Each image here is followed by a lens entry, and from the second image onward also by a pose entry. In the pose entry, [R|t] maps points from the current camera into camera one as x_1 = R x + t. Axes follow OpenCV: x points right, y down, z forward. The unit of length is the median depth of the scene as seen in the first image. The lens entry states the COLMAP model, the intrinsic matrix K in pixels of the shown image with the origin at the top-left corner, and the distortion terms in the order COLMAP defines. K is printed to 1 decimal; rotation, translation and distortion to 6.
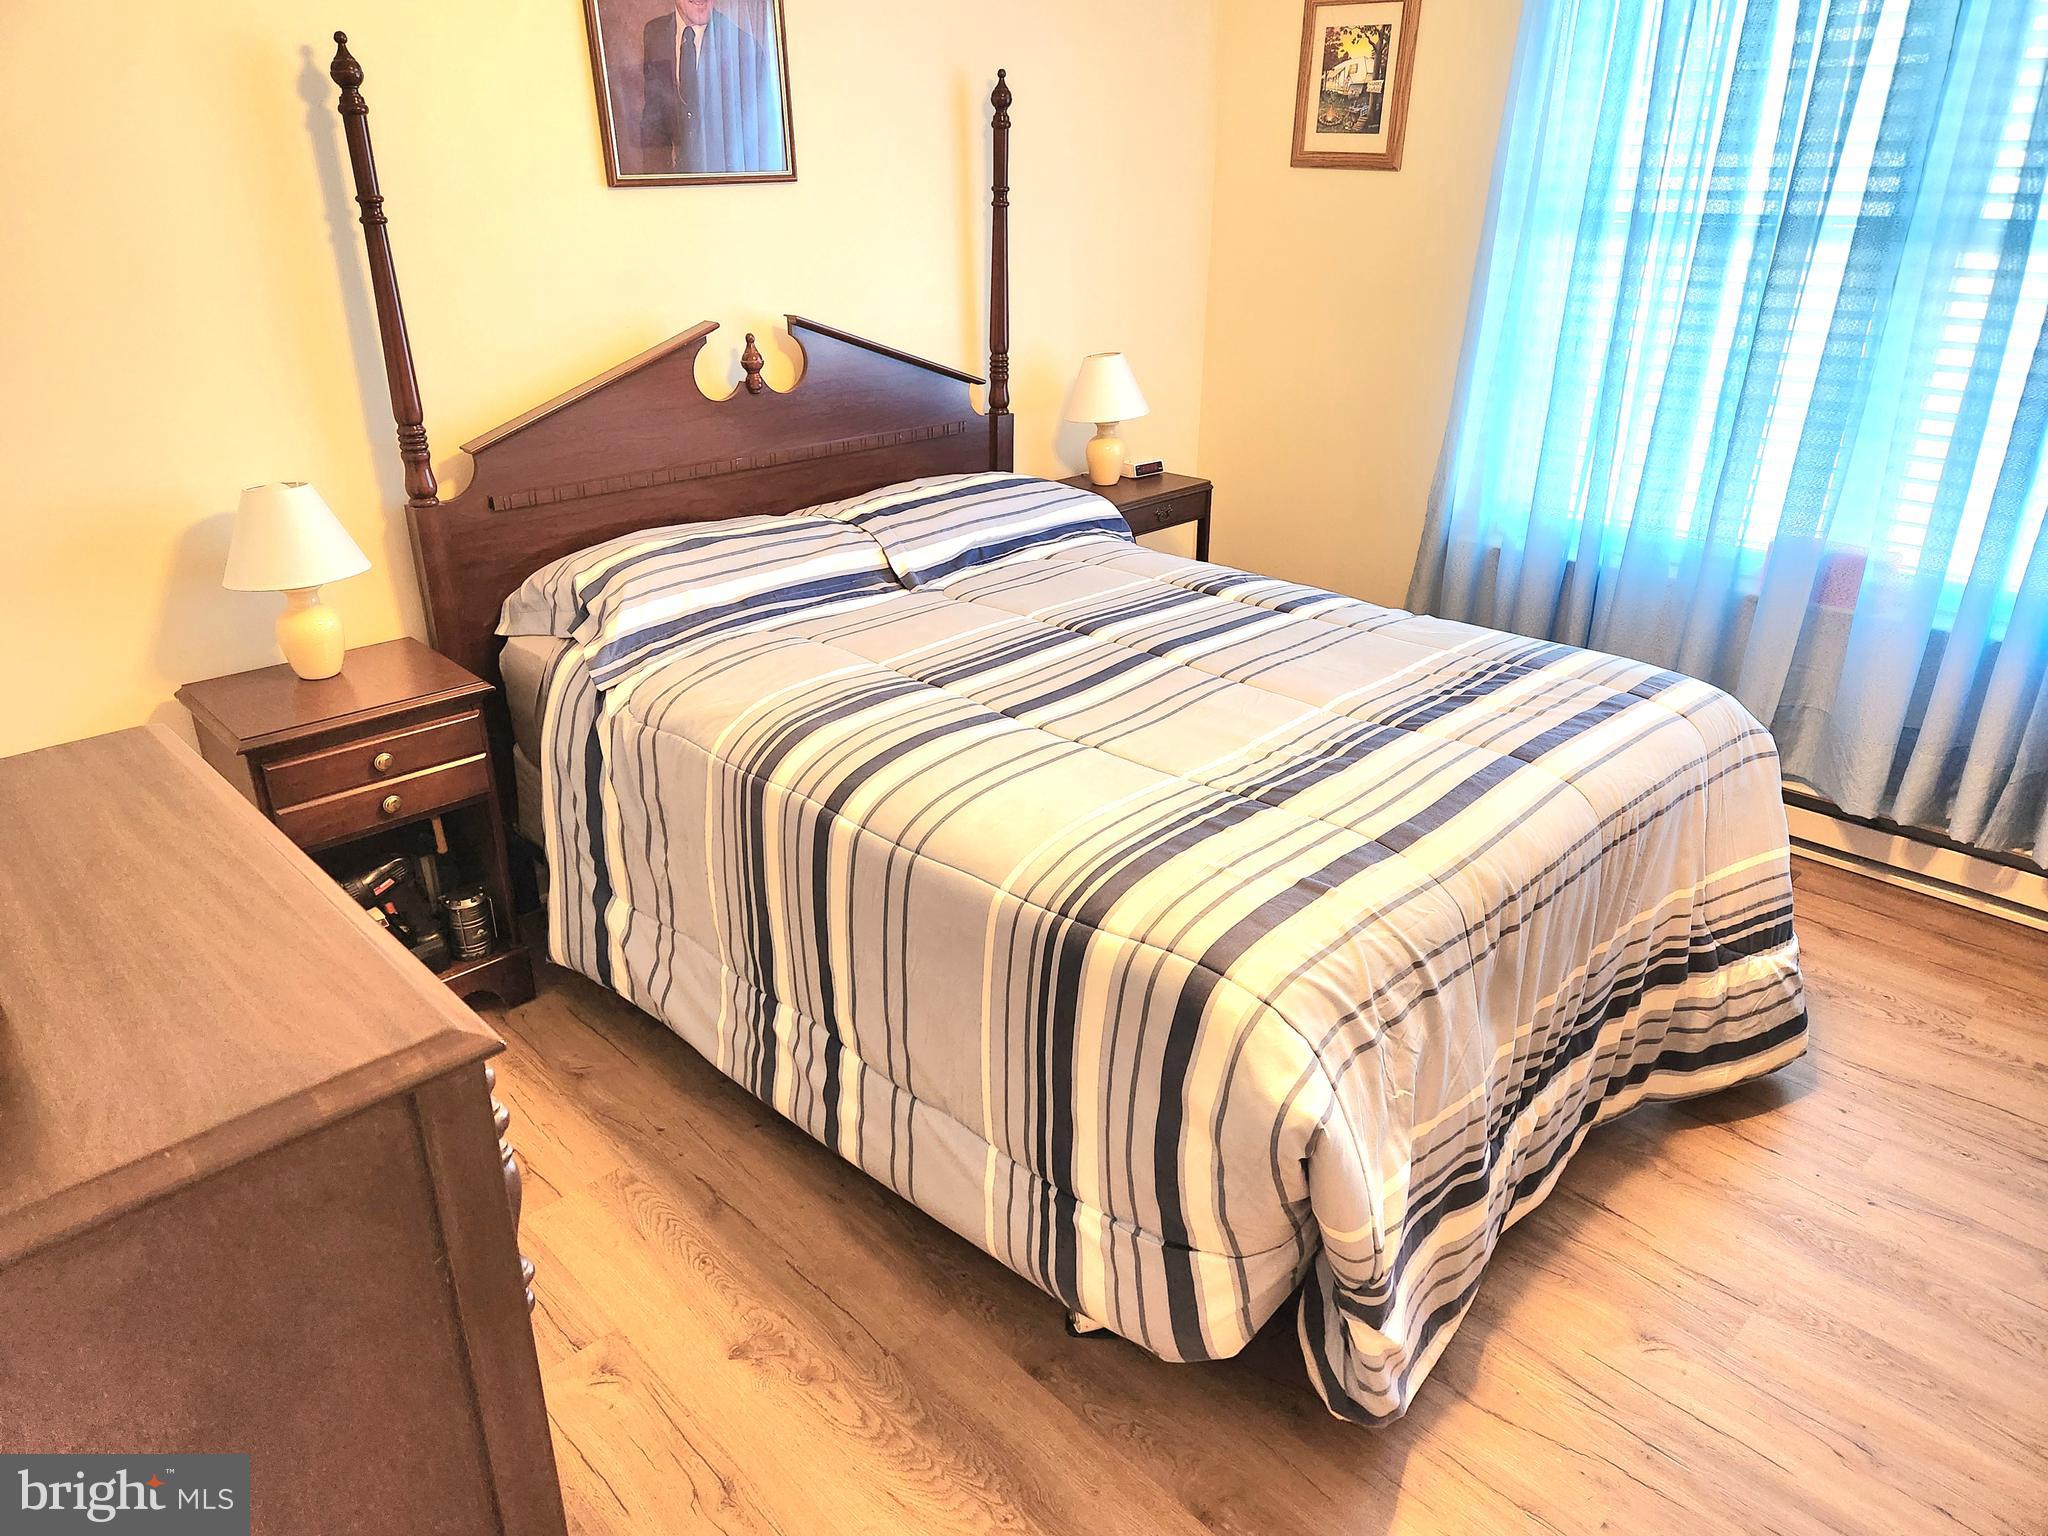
lens RADIAL K [[1376.4, 0, 1031.4], [0, 1376.4, 766.2], [0, 0, 1]] dist [0.056656, -0.036119]
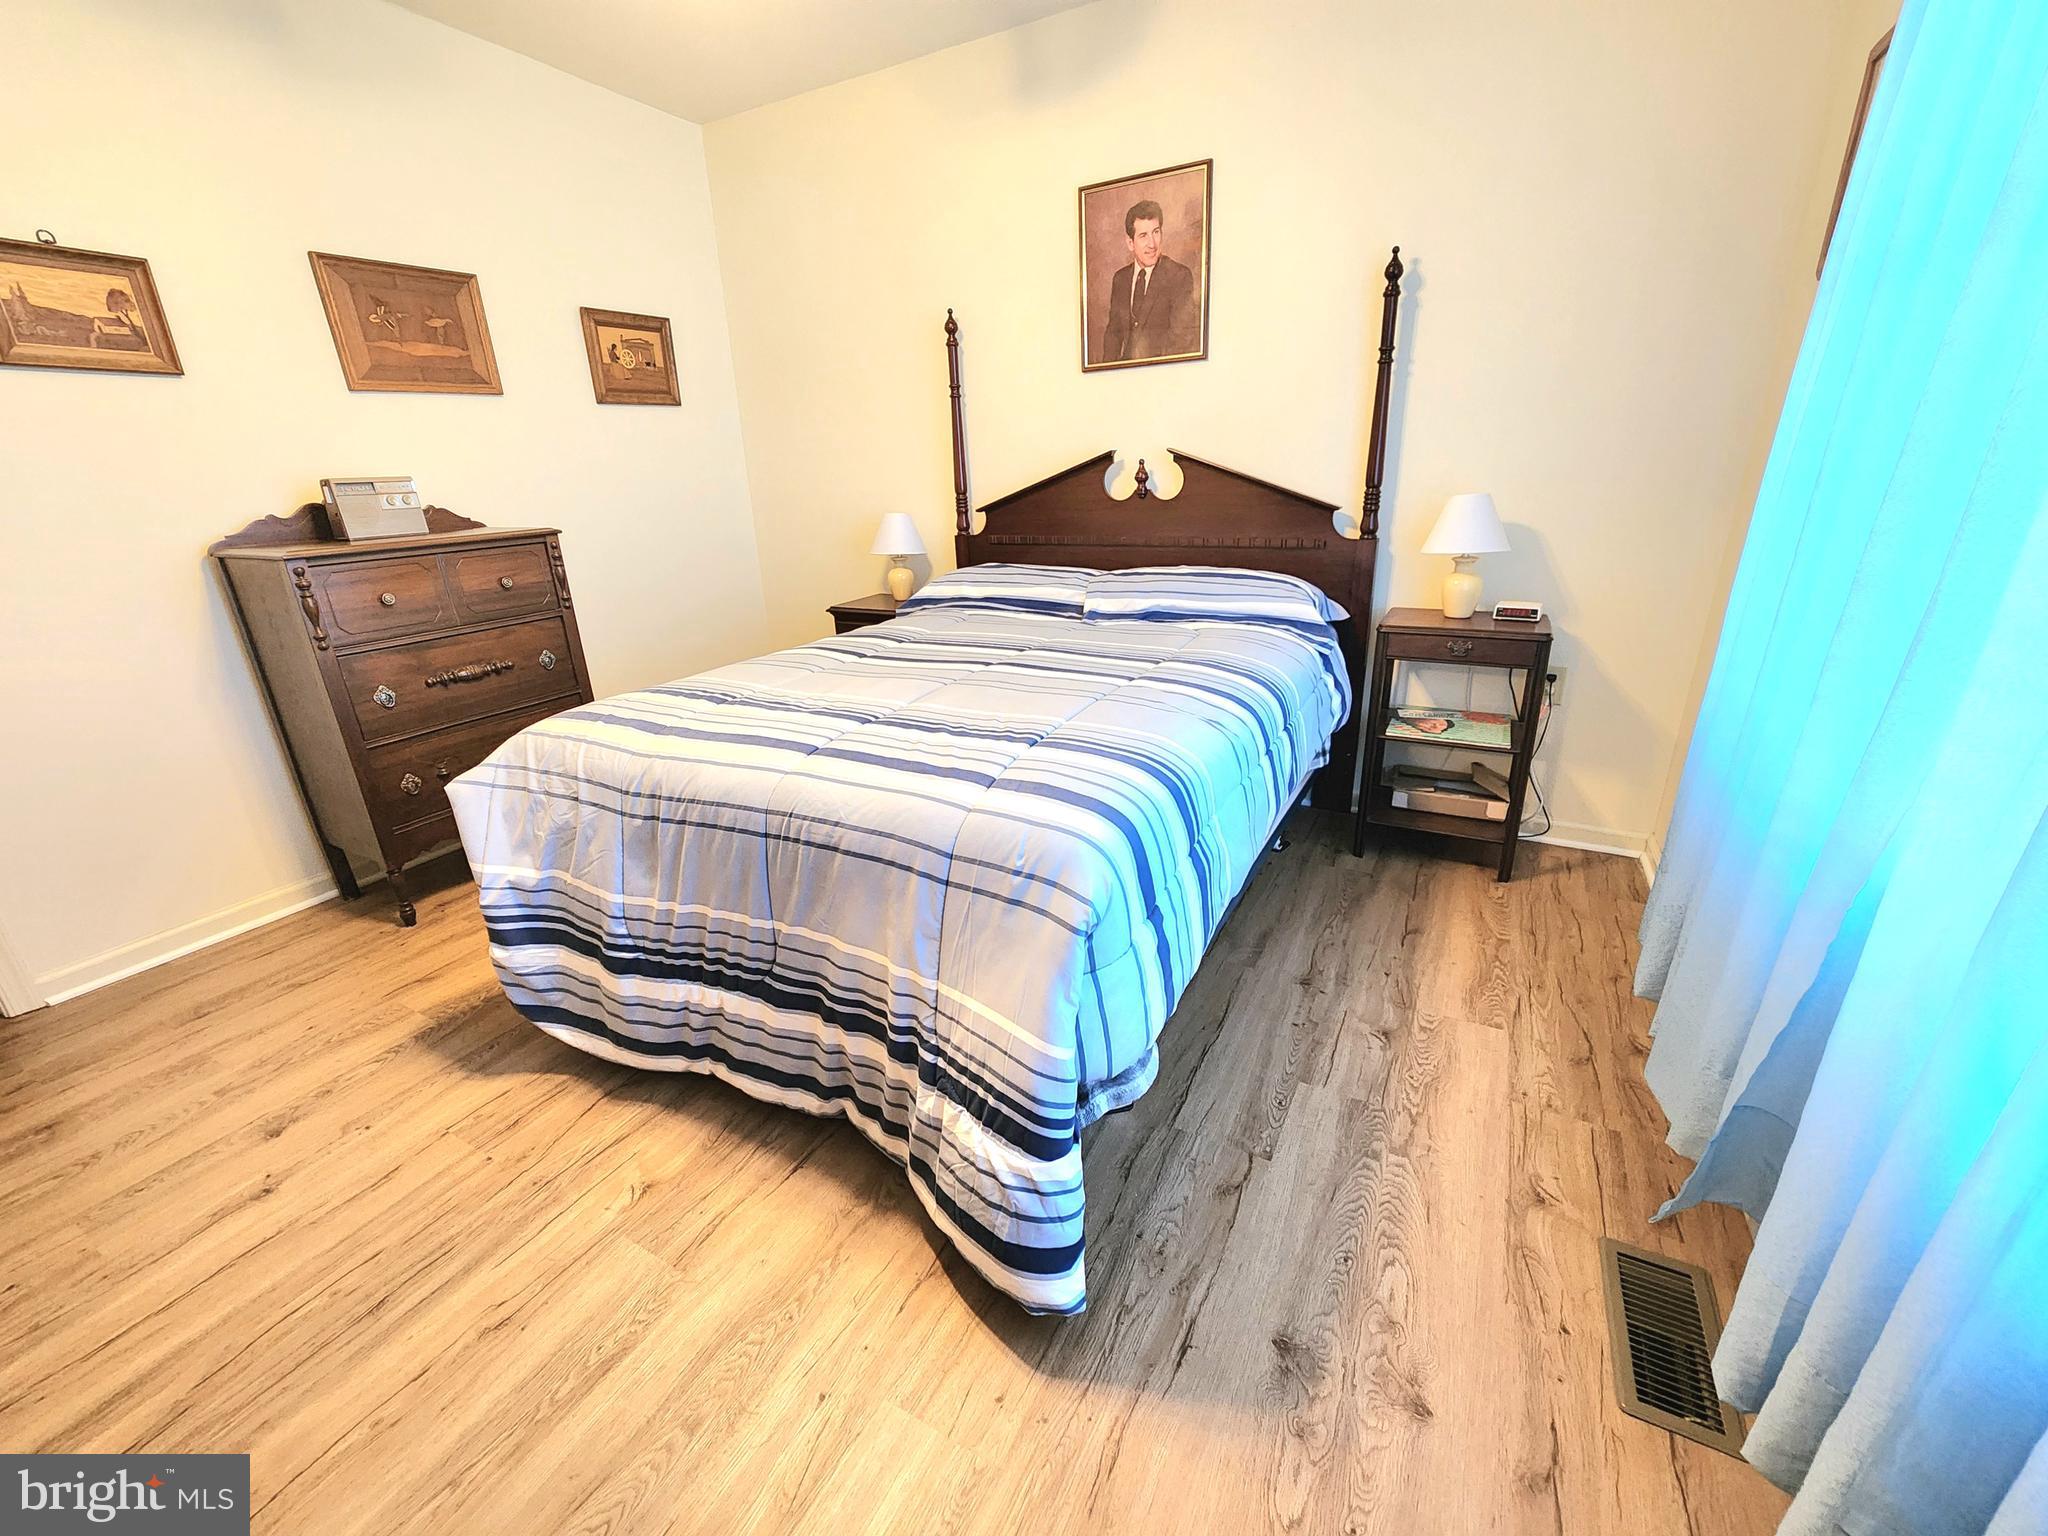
lens RADIAL K [[835.0, 0, 1026.4], [0, 835.0, 774.7], [0, 0, 1]] dist [-0.000740, 0.000442]
pose [[0.290100, 0.325953, -0.899776, 0.946662], [-0.357976, 0.908913, 0.213846, -0.183744], [0.887522, 0.260061, 0.380359, 0.797906]]
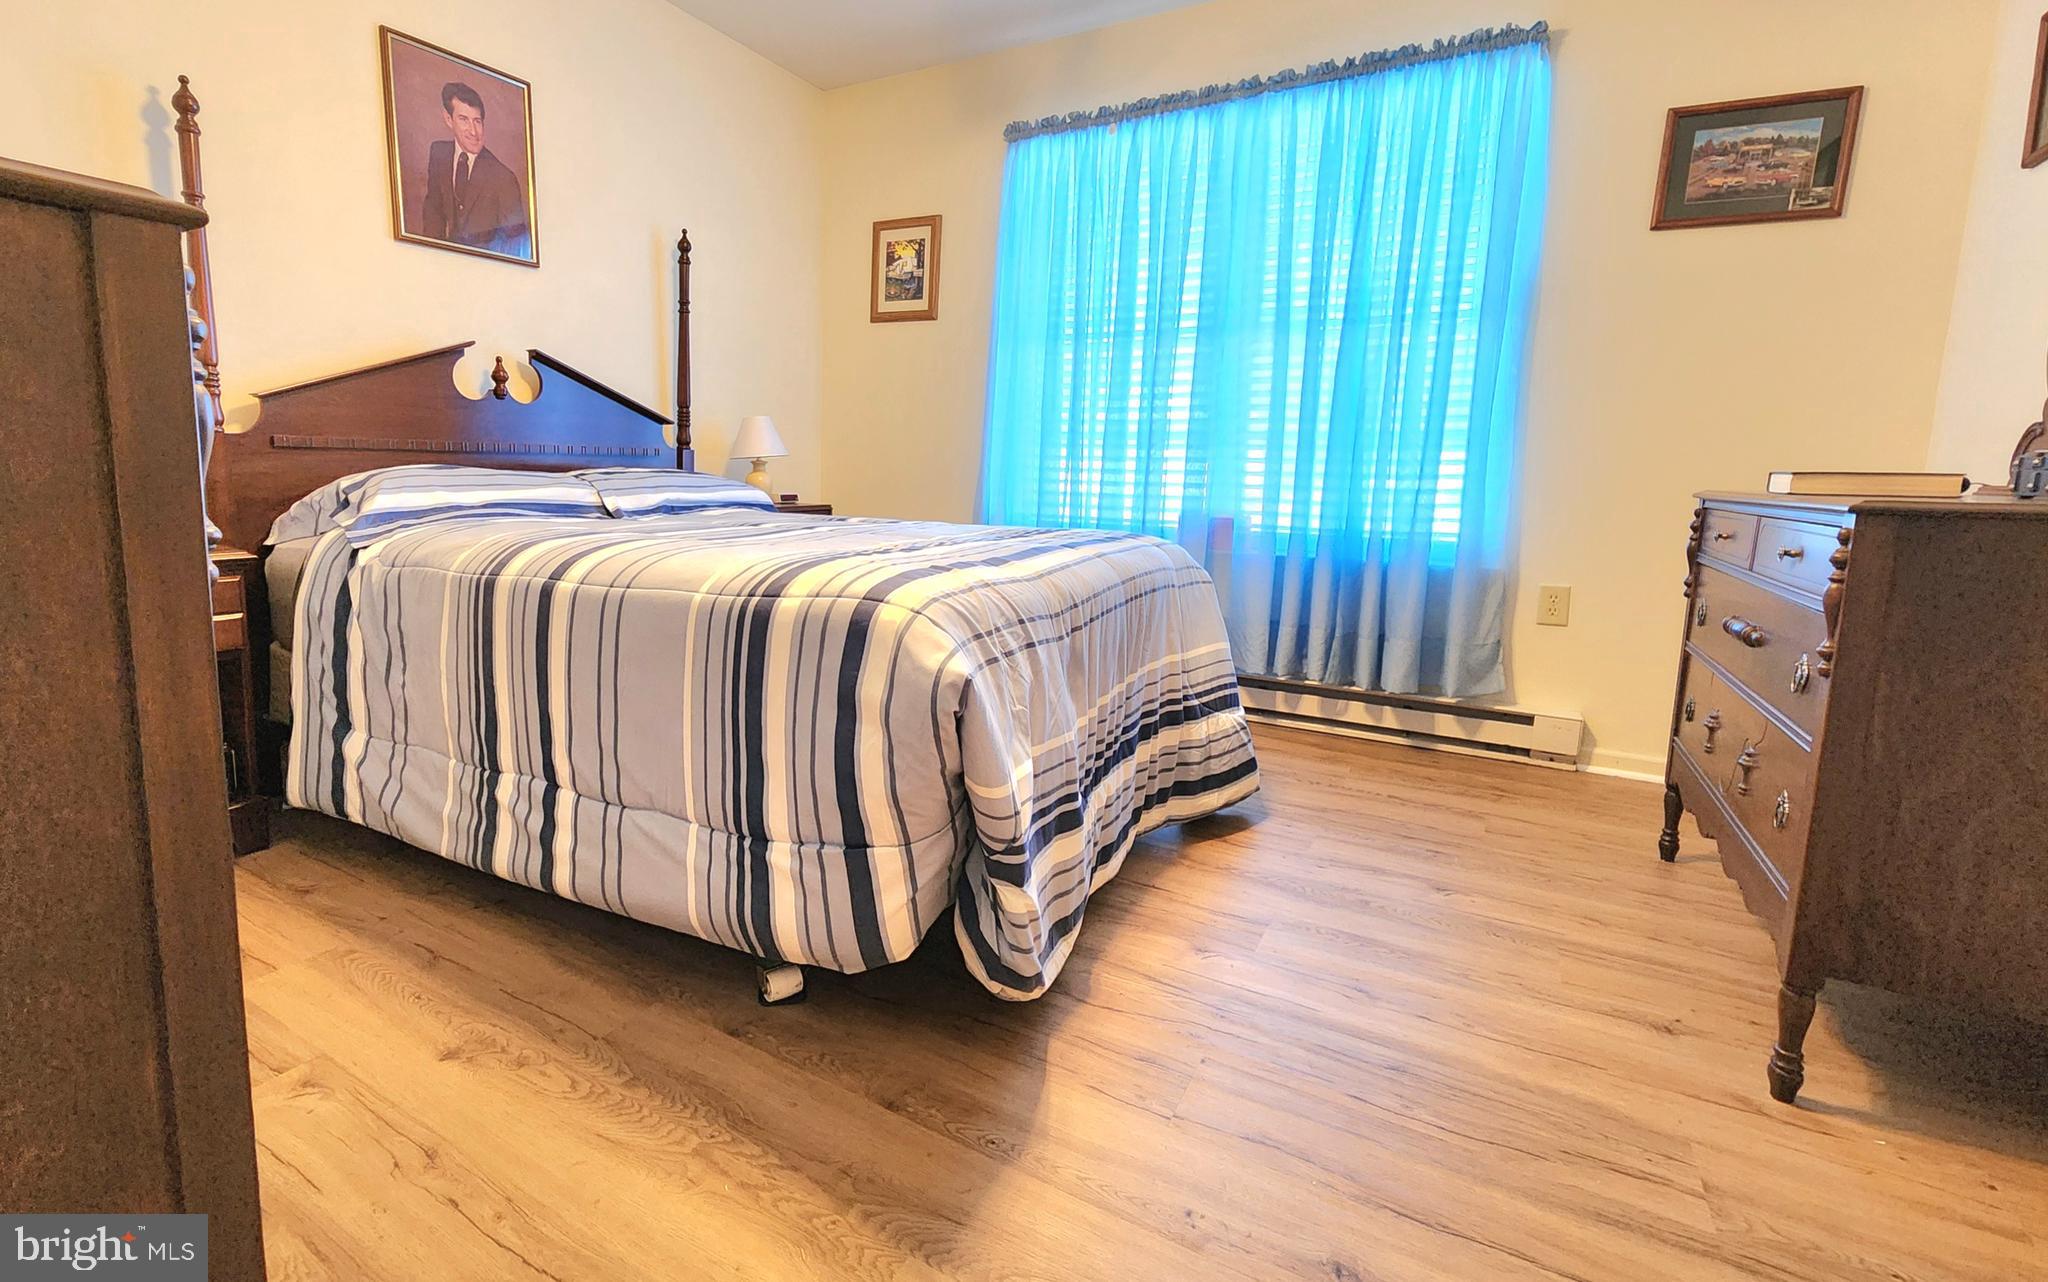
lens RADIAL K [[920.6, 0, 936.0], [0, 920.6, 596.6], [0, 0, 1]] dist [0.000499, -0.000167]
pose [[0.967758, -0.012899, 0.251552, -0.018514], [0.080416, 0.962246, -0.260032, 0.252398], [-0.238700, 0.271877, 0.932258, 0.130852]]
